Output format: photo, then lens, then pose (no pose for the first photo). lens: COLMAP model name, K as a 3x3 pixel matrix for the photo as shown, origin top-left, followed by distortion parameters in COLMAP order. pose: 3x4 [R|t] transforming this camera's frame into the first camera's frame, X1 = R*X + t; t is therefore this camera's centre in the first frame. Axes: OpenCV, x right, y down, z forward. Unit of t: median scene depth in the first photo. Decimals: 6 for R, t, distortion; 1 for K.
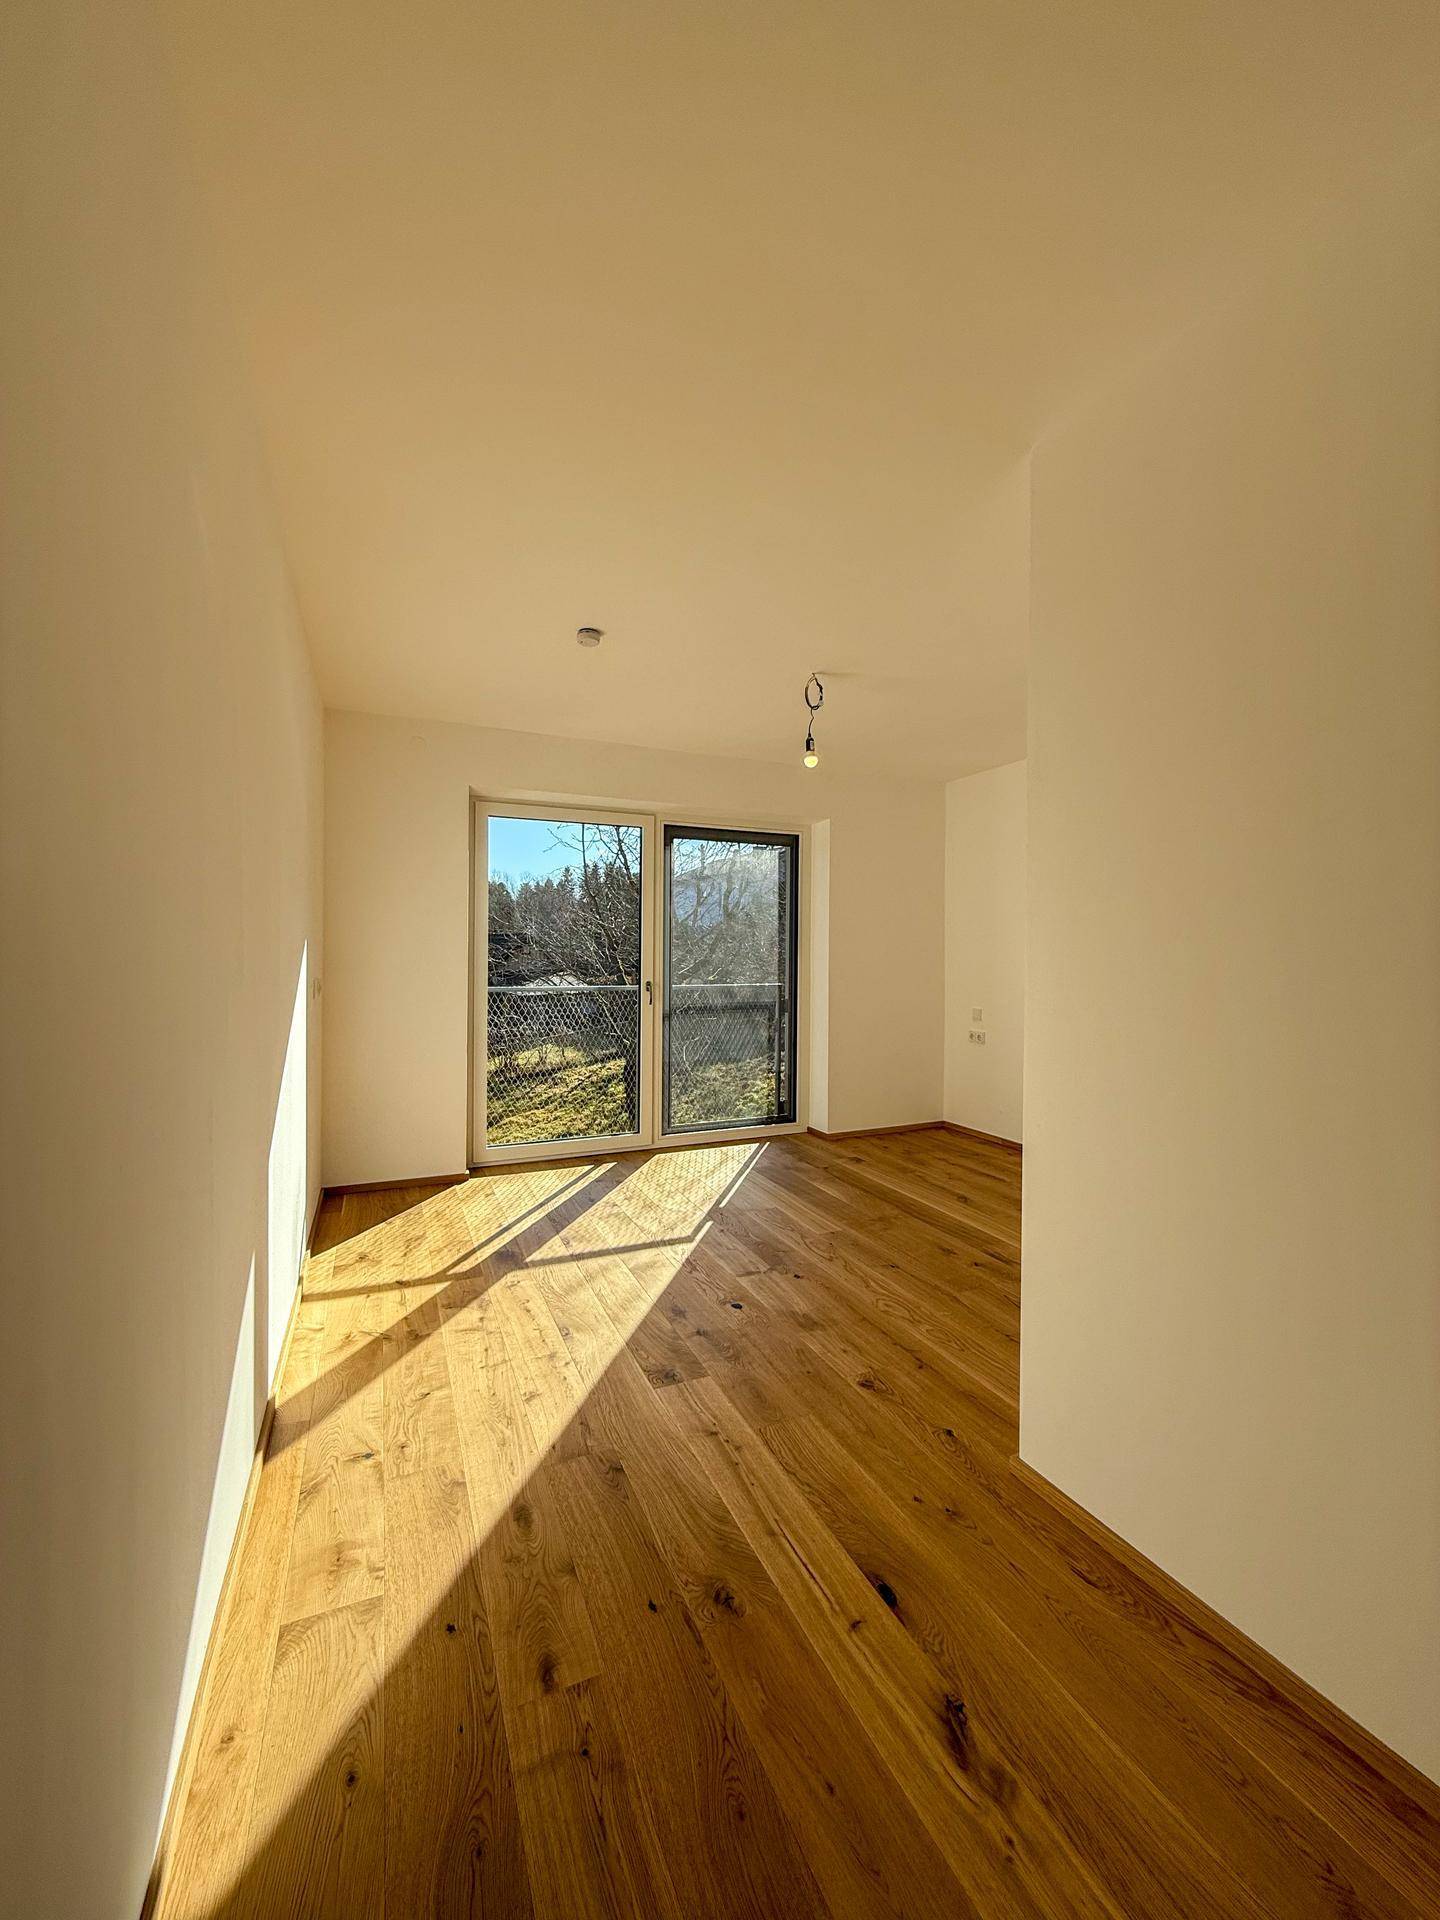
lens RADIAL K [[768.6, 0, 723.7], [0, 768.6, 956.0], [0, 0, 1]] dist [-0.000635, 0.000260]
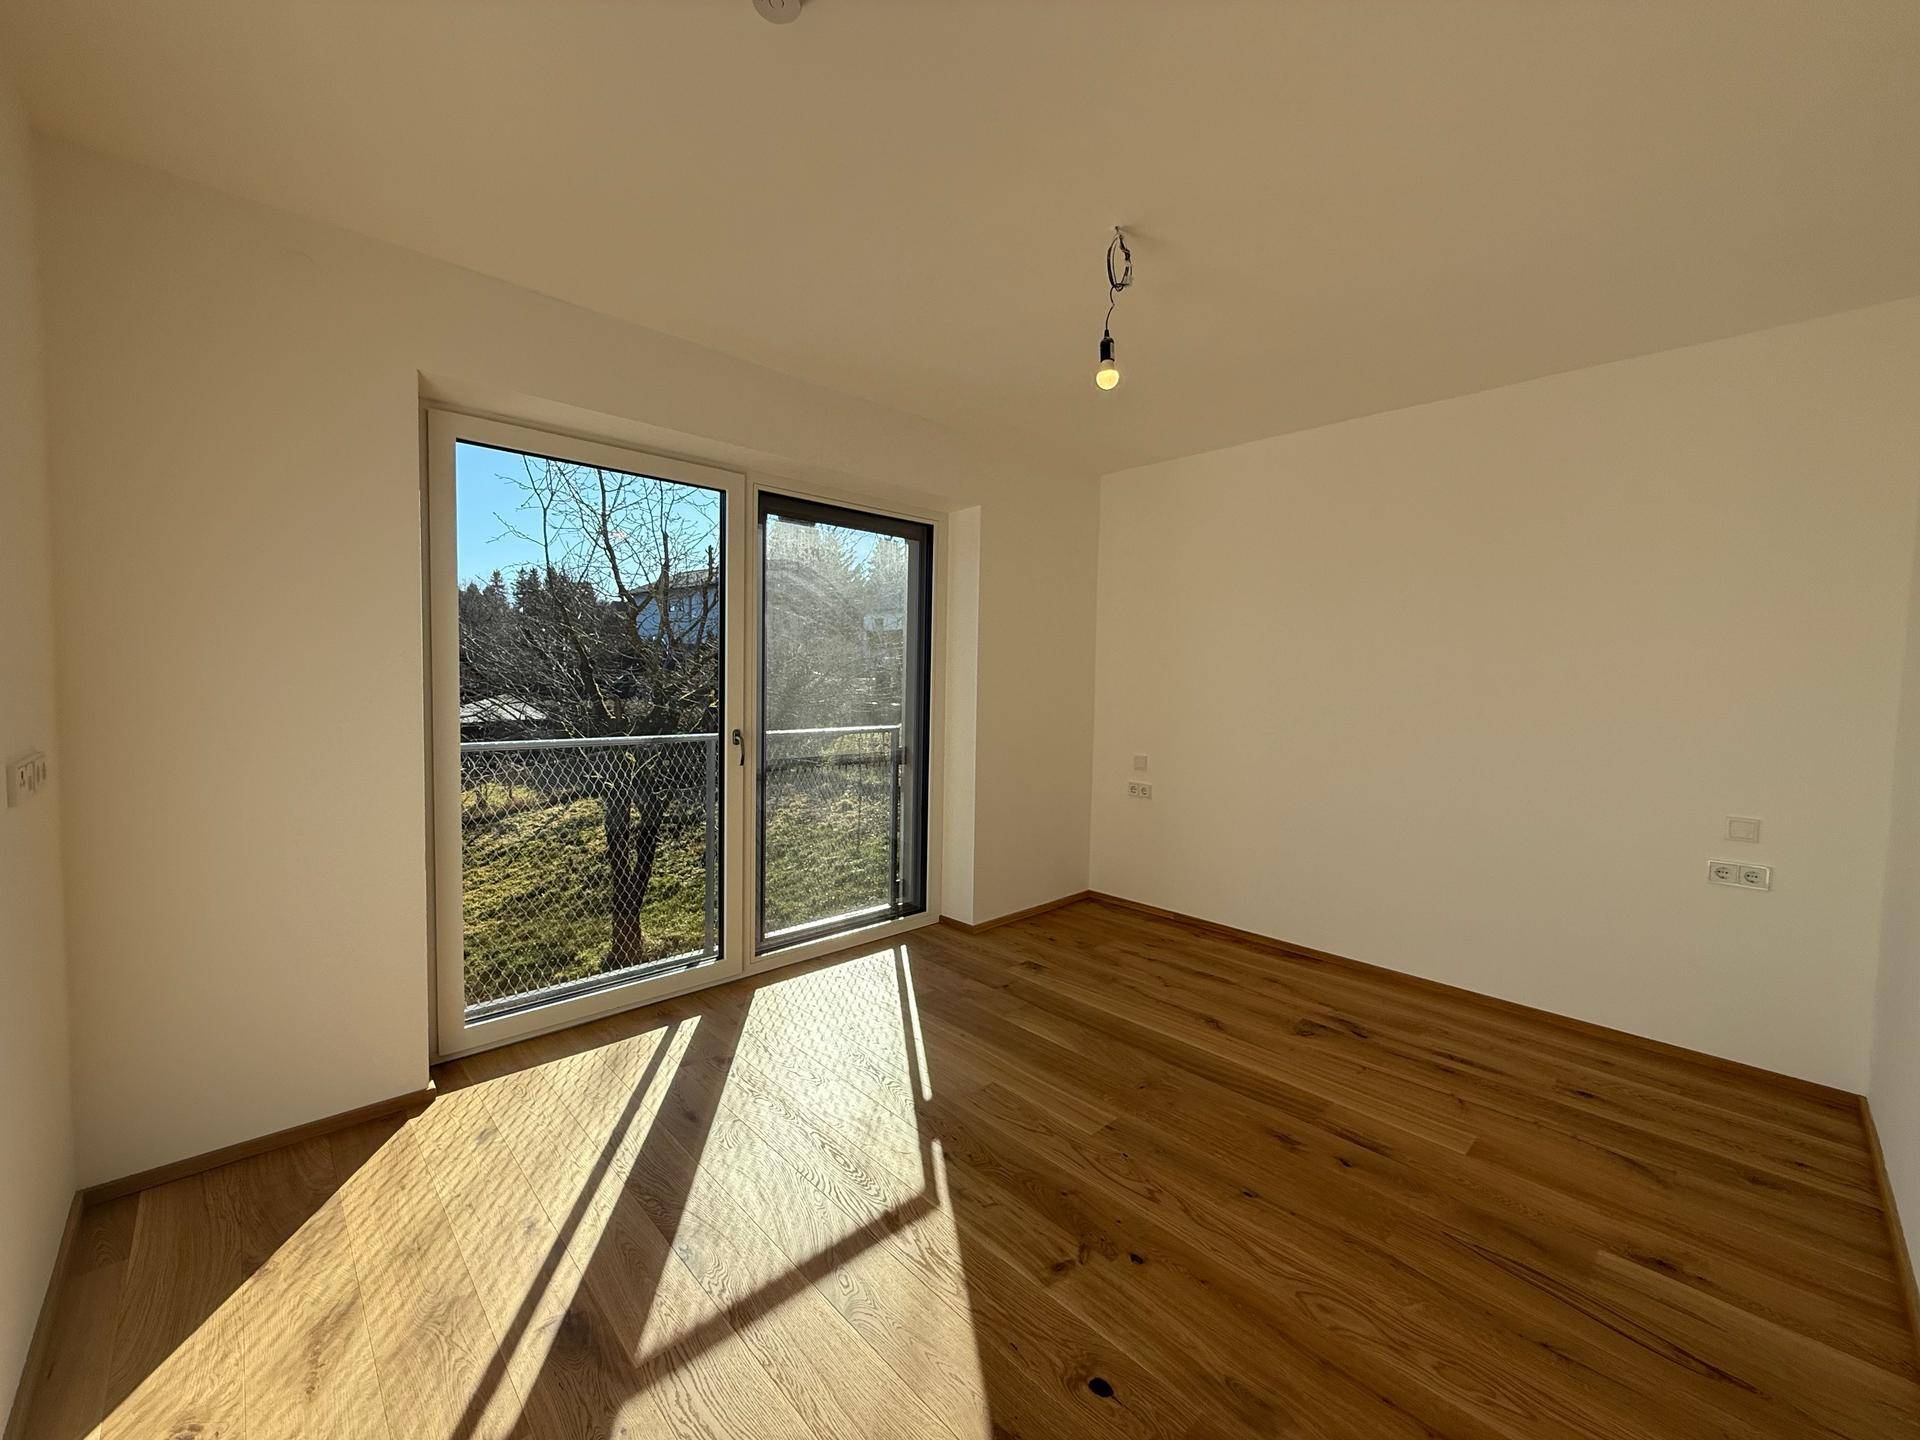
lens RADIAL K [[768.6, 0, 954.4], [0, 768.6, 716.6], [0, 0, 1]] dist [-0.000635, 0.000260]
pose [[0.944380, -0.005131, 0.328815, -0.147949], [-0.011702, 0.998721, 0.049195, -0.013021], [-0.328647, -0.050307, 0.943112, 0.342103]]
